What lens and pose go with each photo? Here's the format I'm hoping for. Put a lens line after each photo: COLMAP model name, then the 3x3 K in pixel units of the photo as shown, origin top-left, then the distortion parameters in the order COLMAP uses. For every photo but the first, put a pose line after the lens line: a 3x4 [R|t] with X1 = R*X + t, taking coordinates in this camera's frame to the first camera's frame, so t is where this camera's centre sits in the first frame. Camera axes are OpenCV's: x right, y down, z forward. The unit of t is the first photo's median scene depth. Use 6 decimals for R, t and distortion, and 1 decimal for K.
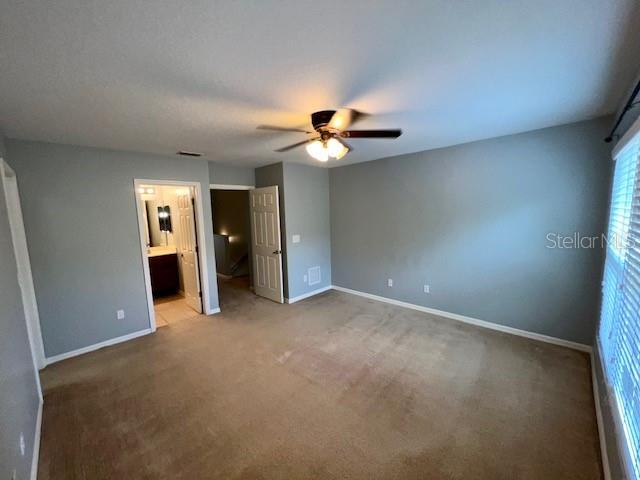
lens RADIAL K [[255.8, 0, 316.6], [0, 255.8, 238.4], [0, 0, 1]] dist [-0.002739, -0.000072]
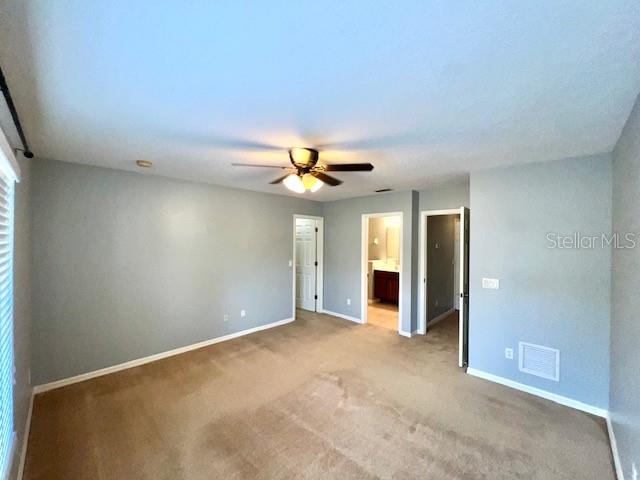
lens RADIAL K [[255.8, 0, 316.6], [0, 255.8, 238.4], [0, 0, 1]] dist [-0.002739, -0.000072]
pose [[0.000719, 0.027986, -0.999608, 0.665577], [-0.112614, 0.993252, 0.027727, -0.091848], [0.993639, 0.112550, 0.003866, 0.643753]]
